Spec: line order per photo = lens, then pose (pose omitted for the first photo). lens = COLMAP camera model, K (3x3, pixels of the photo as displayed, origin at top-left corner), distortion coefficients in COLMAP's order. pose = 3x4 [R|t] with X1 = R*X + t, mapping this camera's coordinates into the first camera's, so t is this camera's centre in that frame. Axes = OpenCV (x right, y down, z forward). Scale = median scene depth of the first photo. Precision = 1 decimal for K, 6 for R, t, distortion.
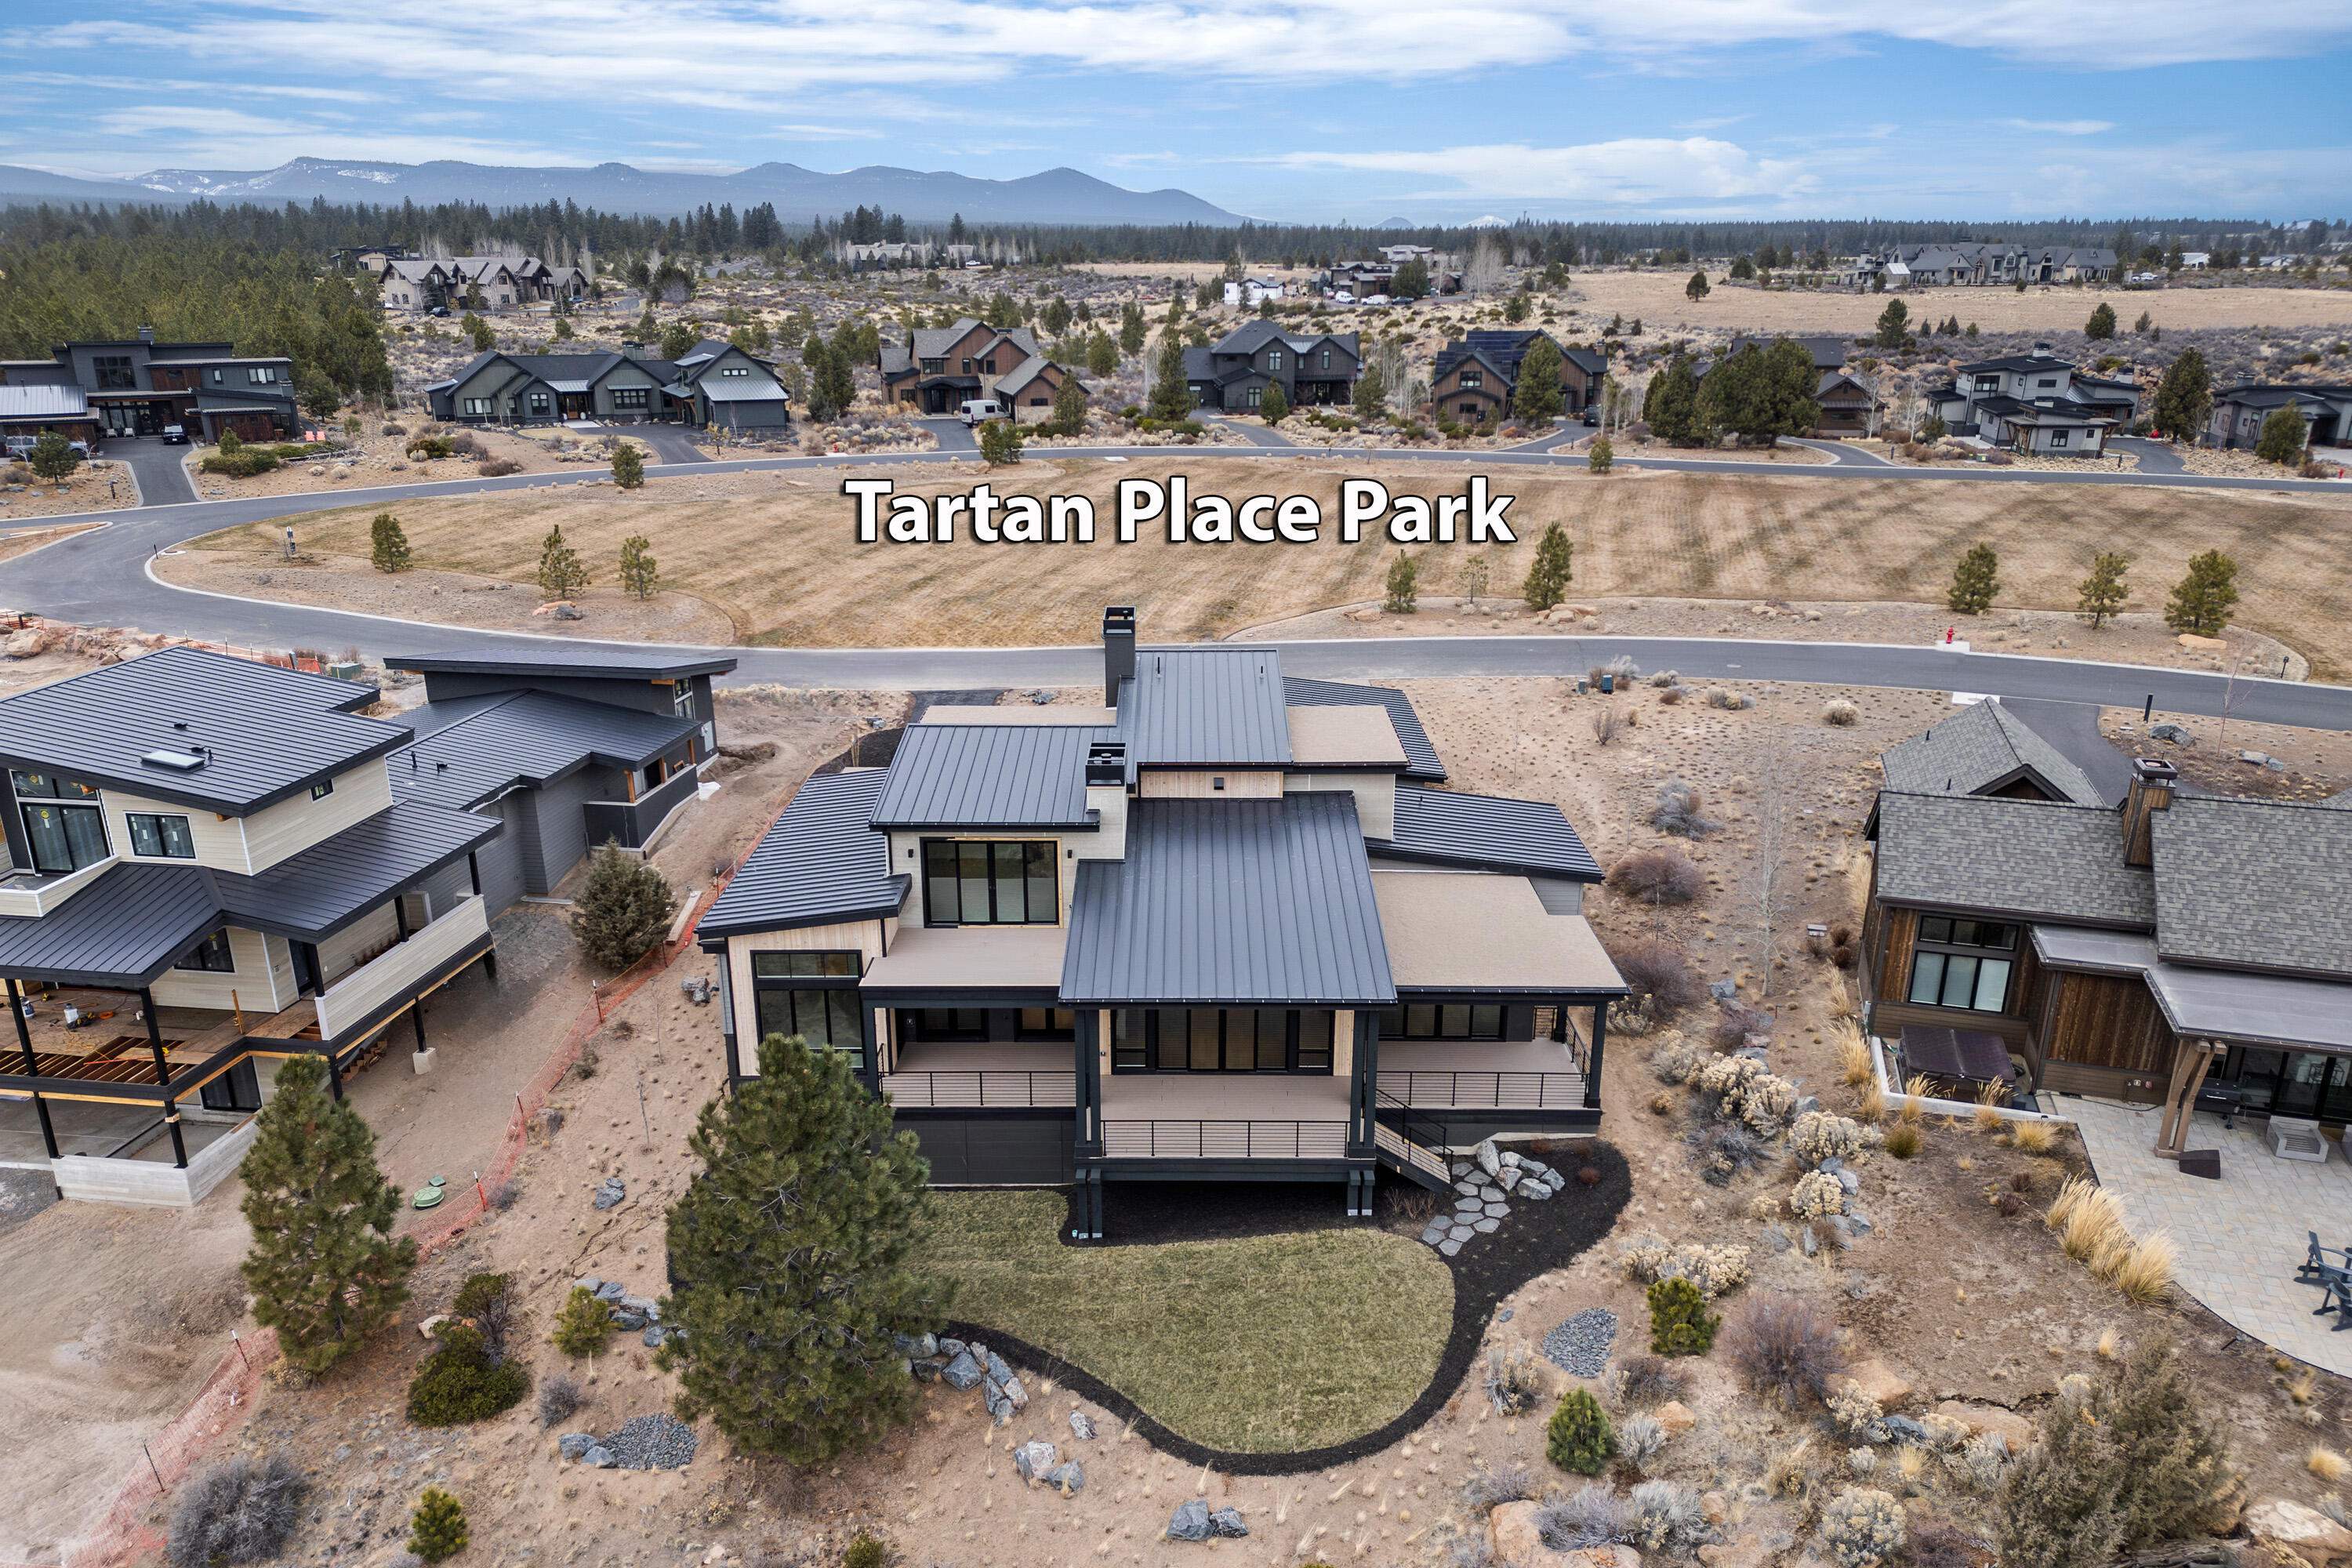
lens RADIAL K [[1638.8, 0, 1176.0], [0, 1638.8, 784.0], [0, 0, 1]] dist [0.025901, -0.001902]
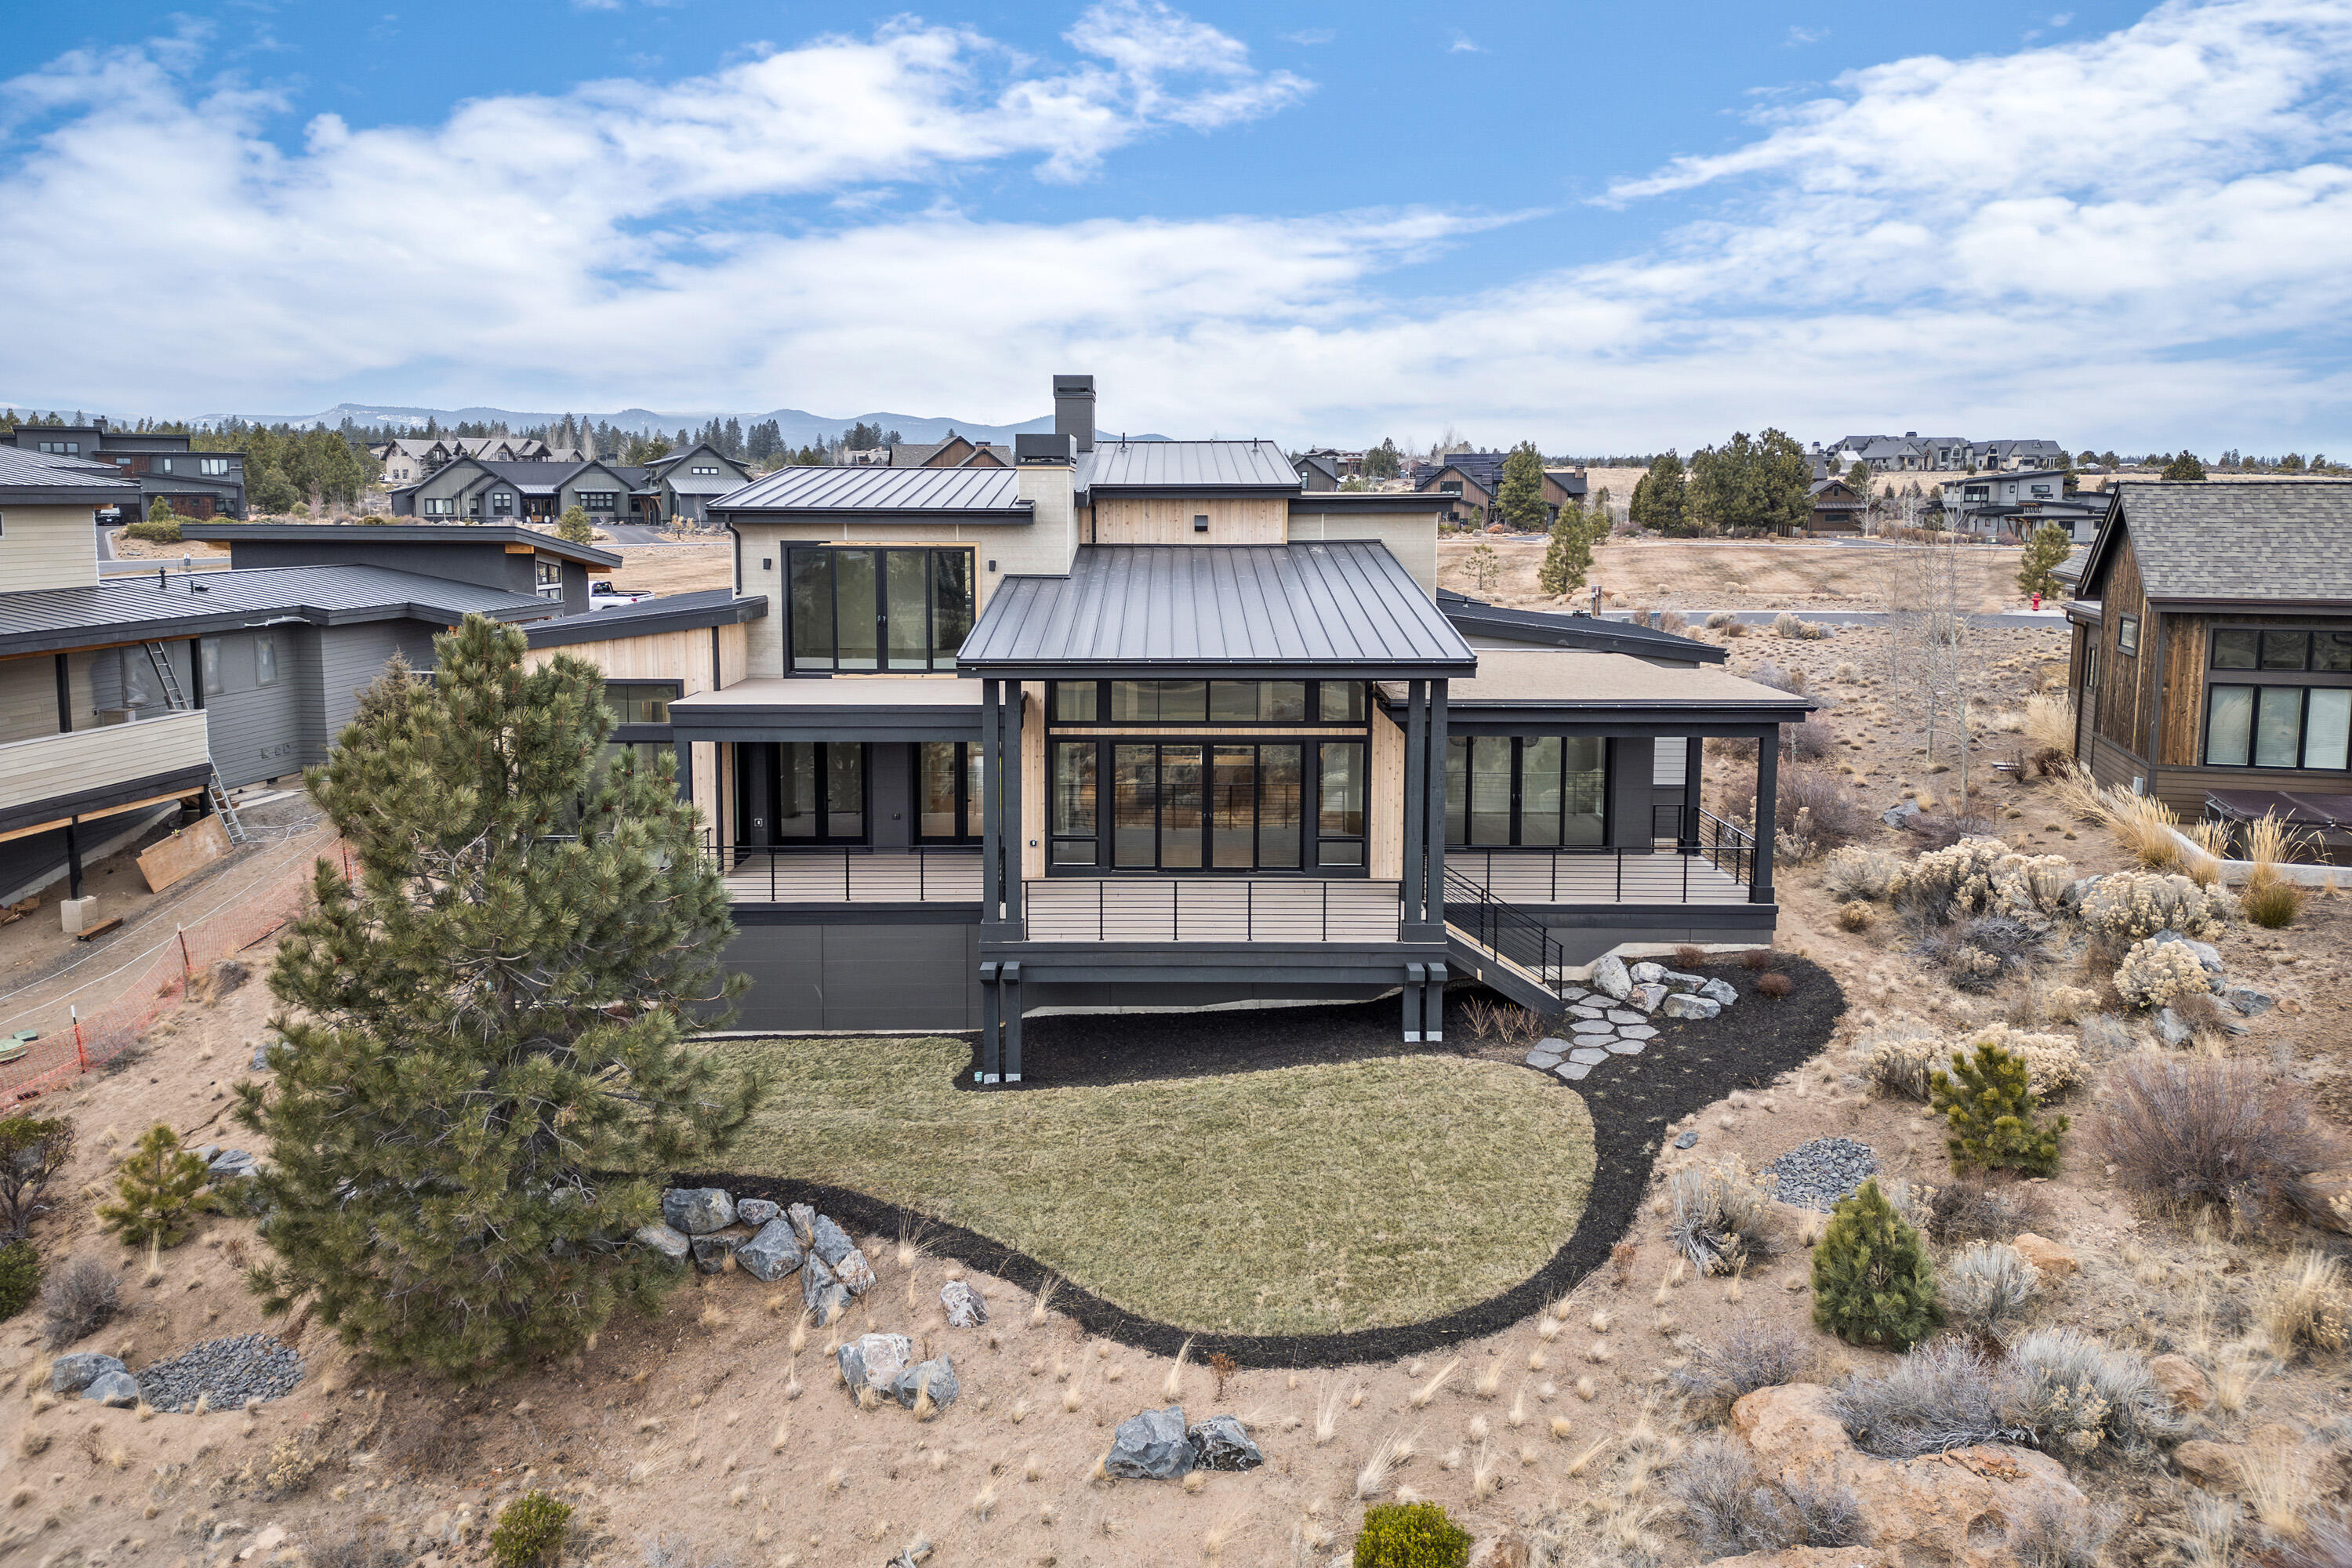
lens RADIAL K [[1630.8, 0, 1166.7], [0, 1630.8, 634.1], [0, 0, 1]] dist [0.026703, -0.012366]
pose [[0.999984, 0.002695, 0.005060, 0.008842], [-0.001568, 0.977523, -0.210824, 0.261349], [-0.005514, 0.210812, 0.977511, 0.371791]]
